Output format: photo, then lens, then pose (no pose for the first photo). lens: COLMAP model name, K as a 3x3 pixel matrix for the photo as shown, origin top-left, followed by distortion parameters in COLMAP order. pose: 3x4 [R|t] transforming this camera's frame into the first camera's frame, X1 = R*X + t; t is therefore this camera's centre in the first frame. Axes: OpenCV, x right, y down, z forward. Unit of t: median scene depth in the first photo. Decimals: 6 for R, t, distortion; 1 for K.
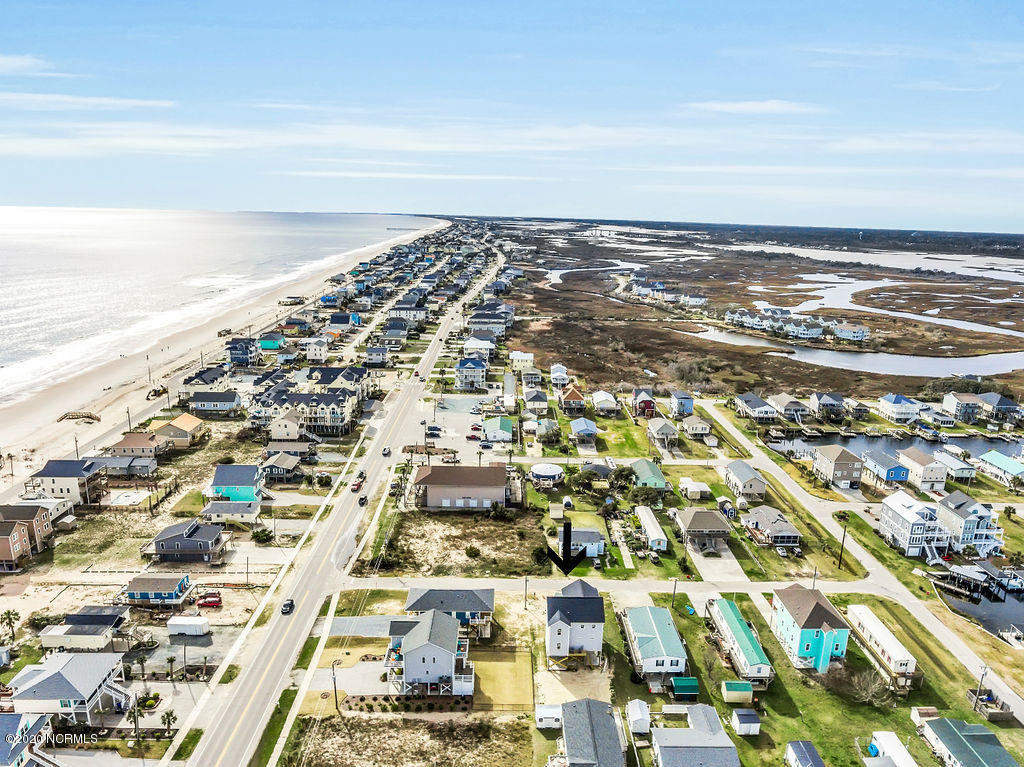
lens RADIAL K [[684.3, 0, 524.2], [0, 684.3, 386.2], [0, 0, 1]] dist [-0.025747, 0.018205]
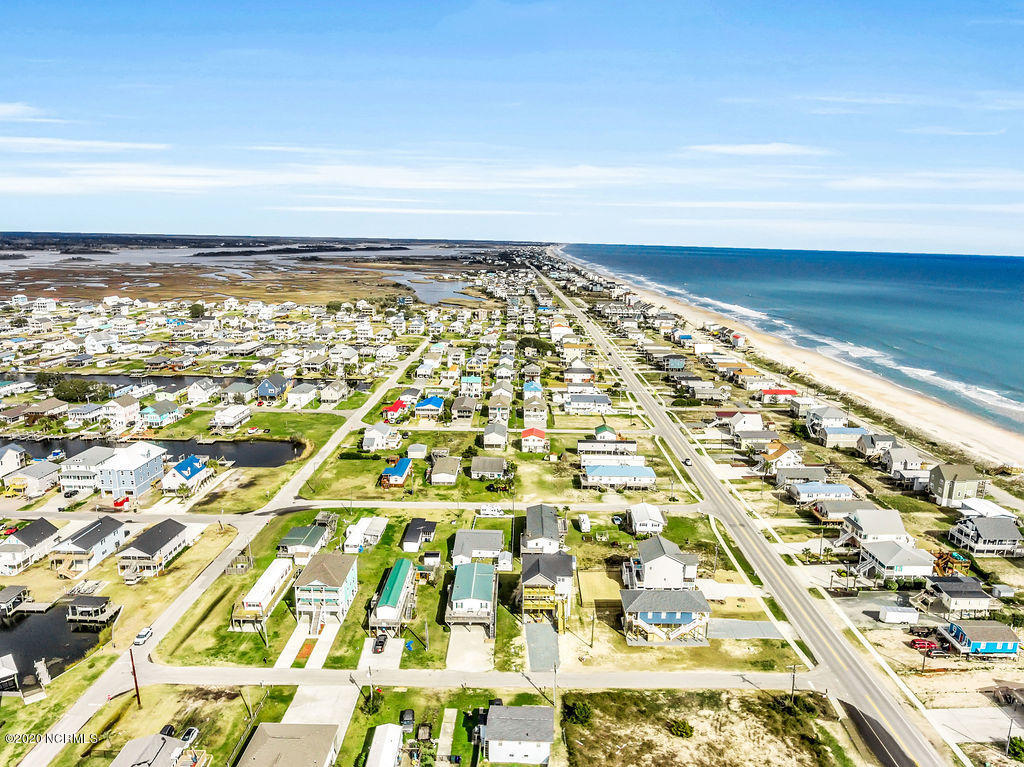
lens RADIAL K [[706.5, 0, 528.4], [0, 706.5, 384.1], [0, 0, 1]] dist [-0.026971, 0.022033]
pose [[-0.998830, -0.047330, 0.009896, 0.084830], [-0.038468, 0.901803, 0.430432, -0.361535], [-0.029297, 0.429548, -0.902569, 1.541880]]
